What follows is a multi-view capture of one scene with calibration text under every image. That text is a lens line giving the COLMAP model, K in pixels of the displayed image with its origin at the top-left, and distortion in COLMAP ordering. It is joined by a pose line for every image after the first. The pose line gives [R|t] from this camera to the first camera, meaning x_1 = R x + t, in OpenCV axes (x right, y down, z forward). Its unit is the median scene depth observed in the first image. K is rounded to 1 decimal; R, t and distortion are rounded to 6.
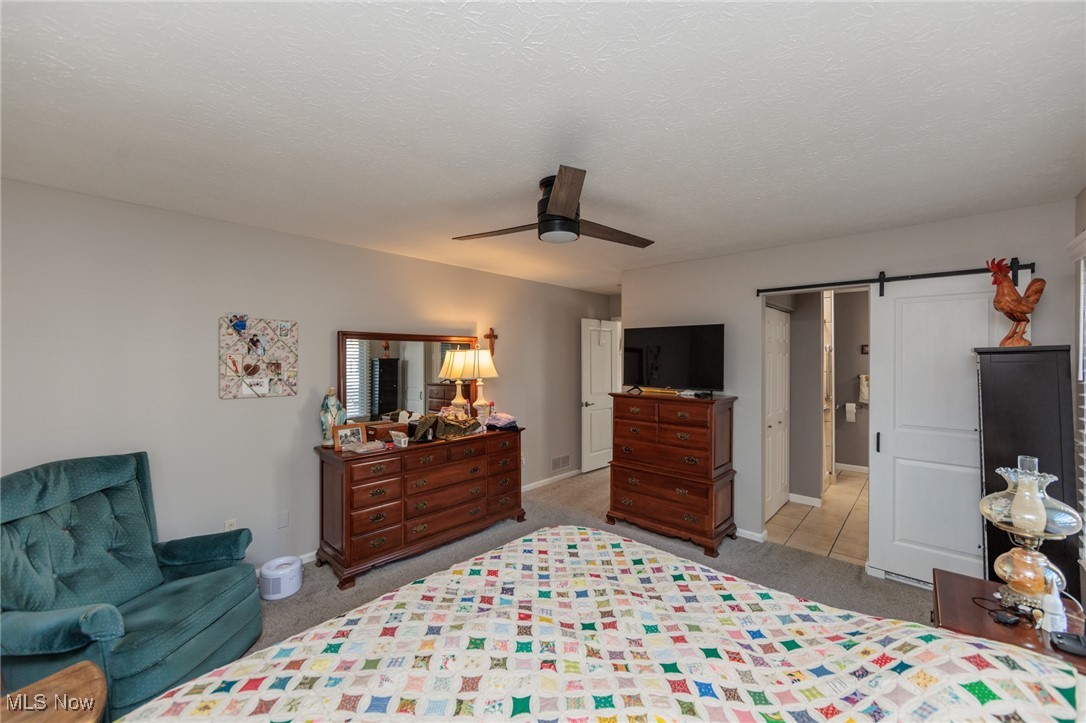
lens RADIAL K [[419.6, 0, 544.6], [0, 419.6, 355.7], [0, 0, 1]] dist [-0.000799, 0.000053]
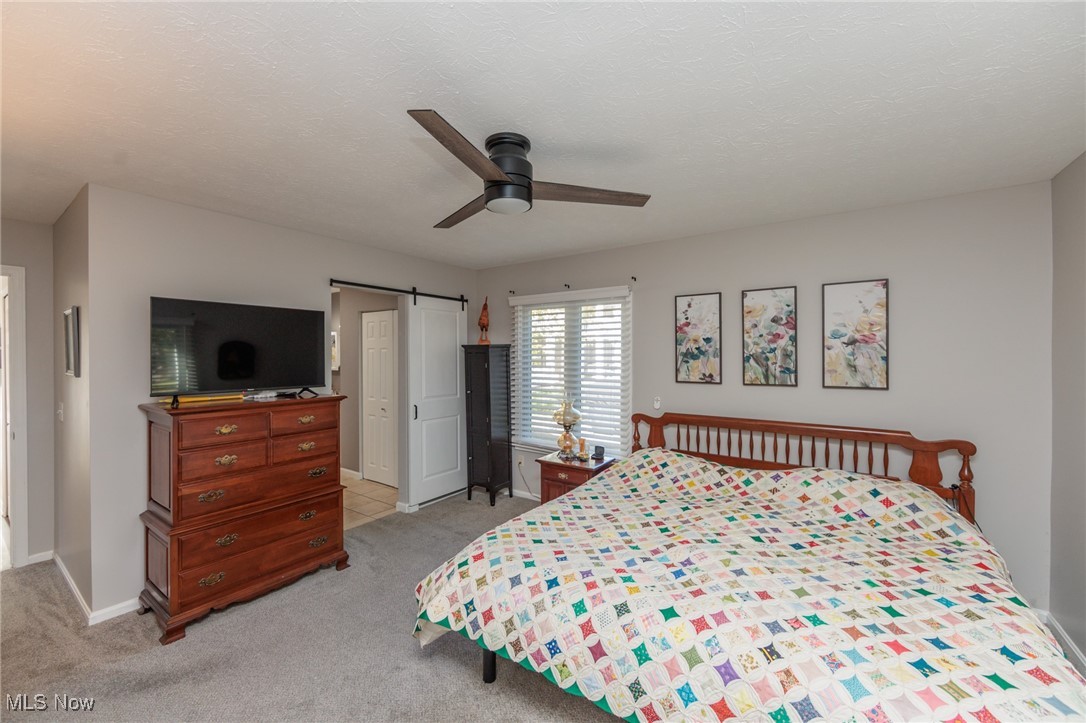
lens RADIAL K [[419.6, 0, 544.6], [0, 419.6, 355.7], [0, 0, 1]] dist [-0.000799, 0.000053]
pose [[-0.126633, -0.003810, 0.991942, -0.986188], [-0.004463, 0.999985, 0.003271, 0.026685], [-0.991940, -0.004013, -0.126648, 1.223288]]
